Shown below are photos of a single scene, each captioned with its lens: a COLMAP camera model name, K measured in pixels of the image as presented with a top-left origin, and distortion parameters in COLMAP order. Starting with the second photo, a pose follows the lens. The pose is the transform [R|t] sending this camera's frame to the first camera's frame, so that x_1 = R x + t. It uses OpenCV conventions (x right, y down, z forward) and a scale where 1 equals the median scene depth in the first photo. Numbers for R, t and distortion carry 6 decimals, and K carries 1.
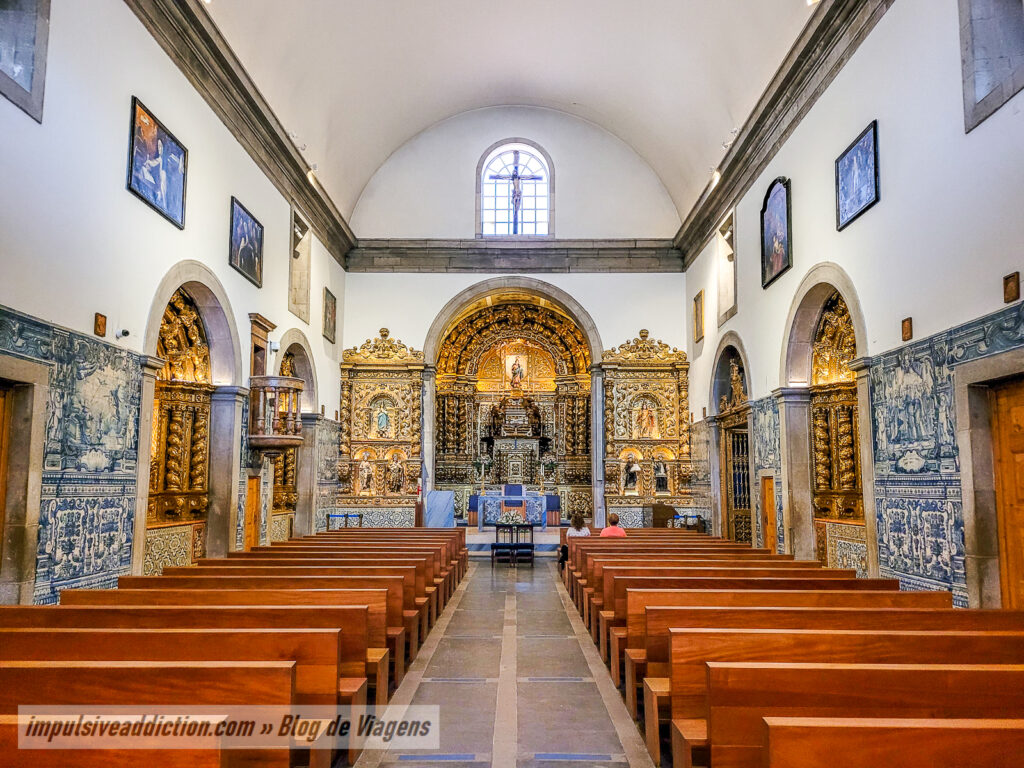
lens RADIAL K [[761.8, 0, 512.0], [0, 761.8, 384.0], [0, 0, 1]] dist [0.030868, -0.000008]
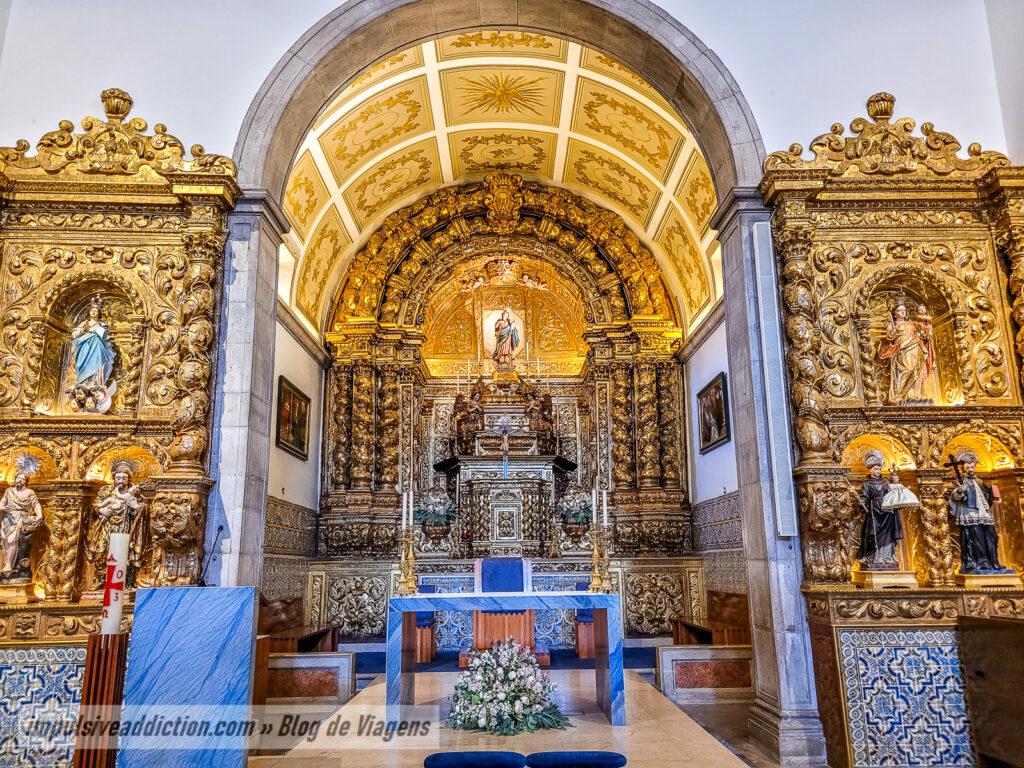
lens RADIAL K [[761.8, 0, 512.0], [0, 761.8, 384.0], [0, 0, 1]] dist [0.030868, -0.000008]
pose [[0.999616, -0.009545, 0.026005, -0.002809], [0.012047, 0.995130, -0.097836, 0.073529], [-0.024945, 0.098112, 0.994863, 0.542613]]
